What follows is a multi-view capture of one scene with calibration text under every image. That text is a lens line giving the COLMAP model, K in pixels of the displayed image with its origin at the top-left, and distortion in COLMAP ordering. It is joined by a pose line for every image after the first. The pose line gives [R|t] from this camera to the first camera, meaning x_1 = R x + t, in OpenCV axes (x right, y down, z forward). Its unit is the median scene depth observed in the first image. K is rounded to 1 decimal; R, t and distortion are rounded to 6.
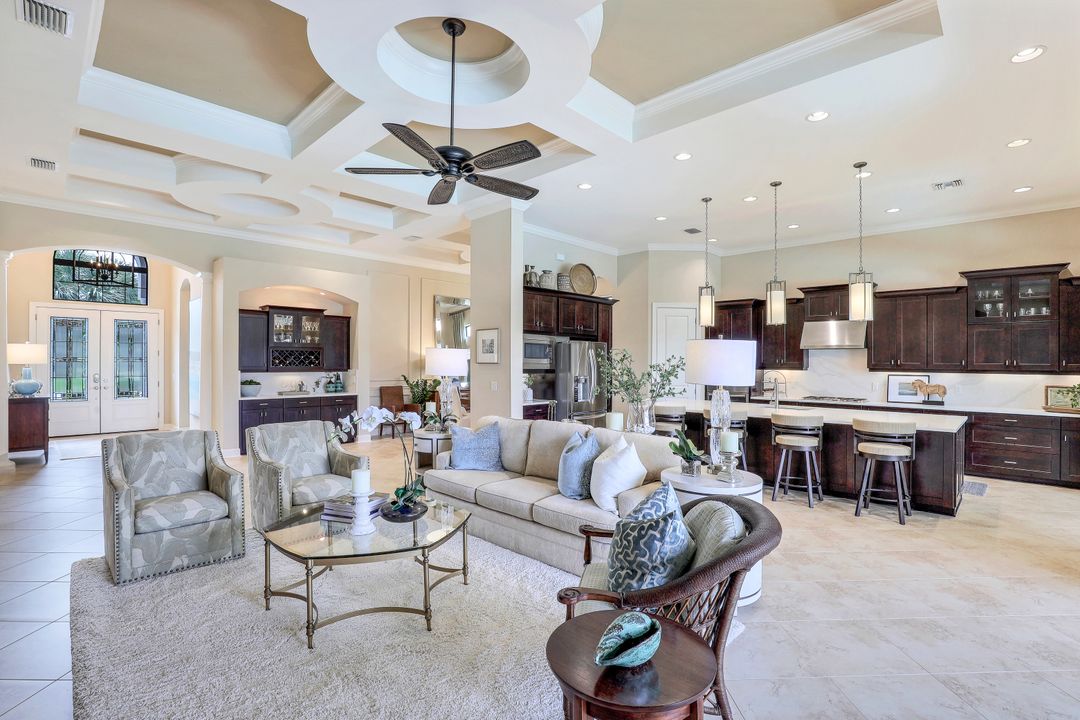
lens RADIAL K [[473.5, 0, 539.1], [0, 473.5, 357.6], [0, 0, 1]] dist [-0.027144, 0.002319]
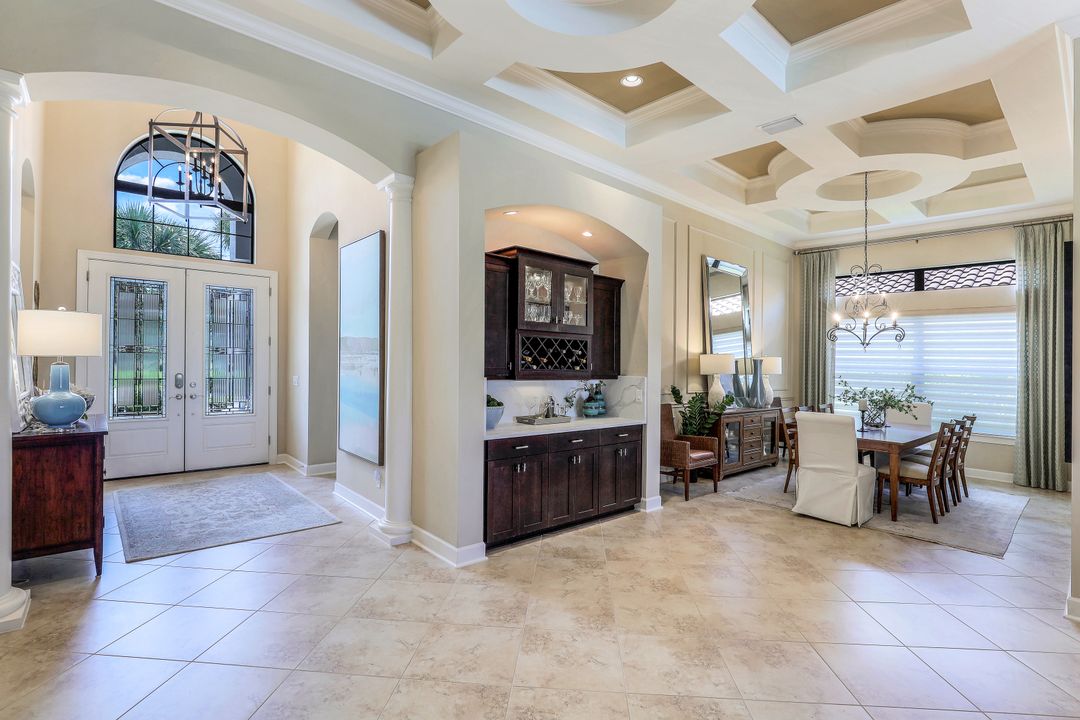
lens RADIAL K [[503.8, 0, 541.1], [0, 503.8, 348.8], [0, 0, 1]] dist [-0.033727, 0.004208]
pose [[0.995309, 0.020631, -0.094520, -0.513608], [-0.021645, 0.999719, -0.009715, 0.002207], [0.094293, 0.011716, 0.995476, 0.482226]]
